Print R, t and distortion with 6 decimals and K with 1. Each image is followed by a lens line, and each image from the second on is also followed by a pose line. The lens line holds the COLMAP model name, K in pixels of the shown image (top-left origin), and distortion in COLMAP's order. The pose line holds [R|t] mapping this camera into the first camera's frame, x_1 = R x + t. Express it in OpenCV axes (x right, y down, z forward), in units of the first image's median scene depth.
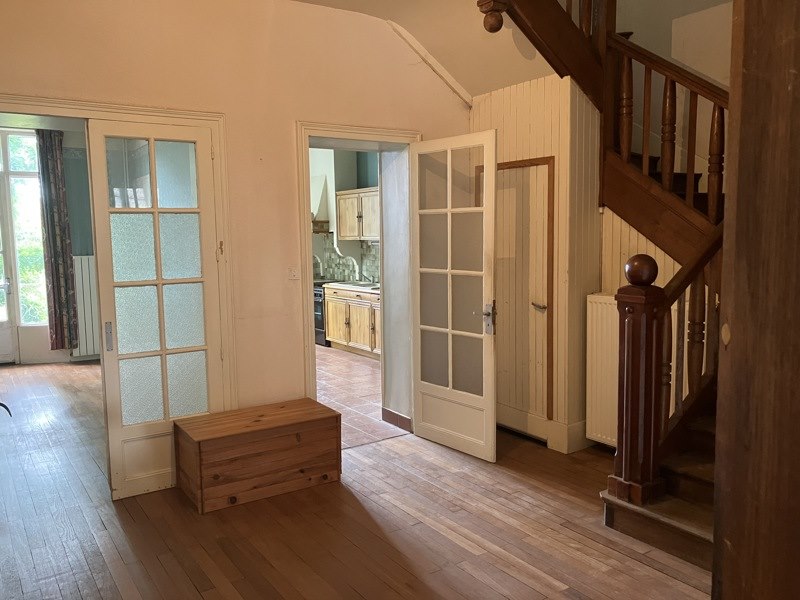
lens RADIAL K [[670.3, 0, 396.8], [0, 670.3, 297.7], [0, 0, 1]] dist [0.047017, -0.013937]
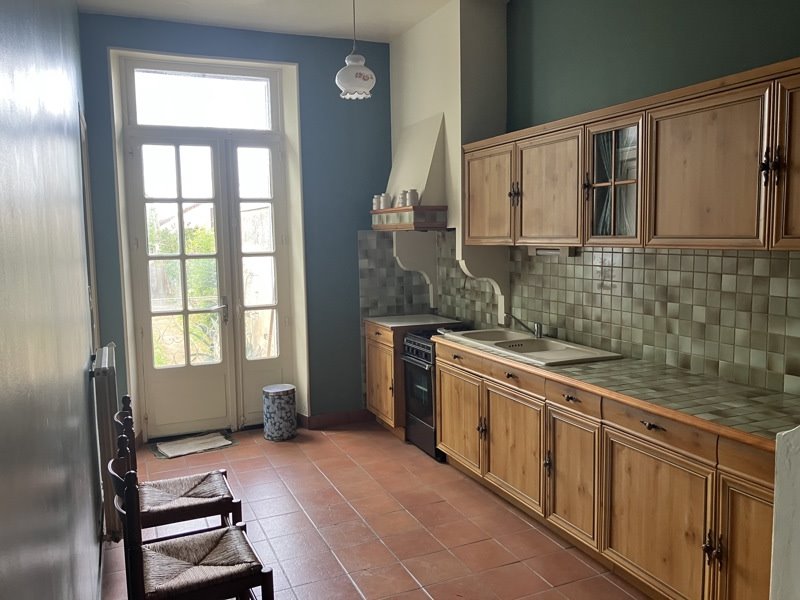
lens RADIAL K [[670.3, 0, 398.2], [0, 670.3, 301.1], [0, 0, 1]] dist [0.047017, -0.013937]
pose [[0.985311, 0.020702, -0.169509, -0.050117], [-0.020040, 0.999783, 0.005616, -0.045268], [0.169589, -0.002137, 0.985513, 0.494106]]
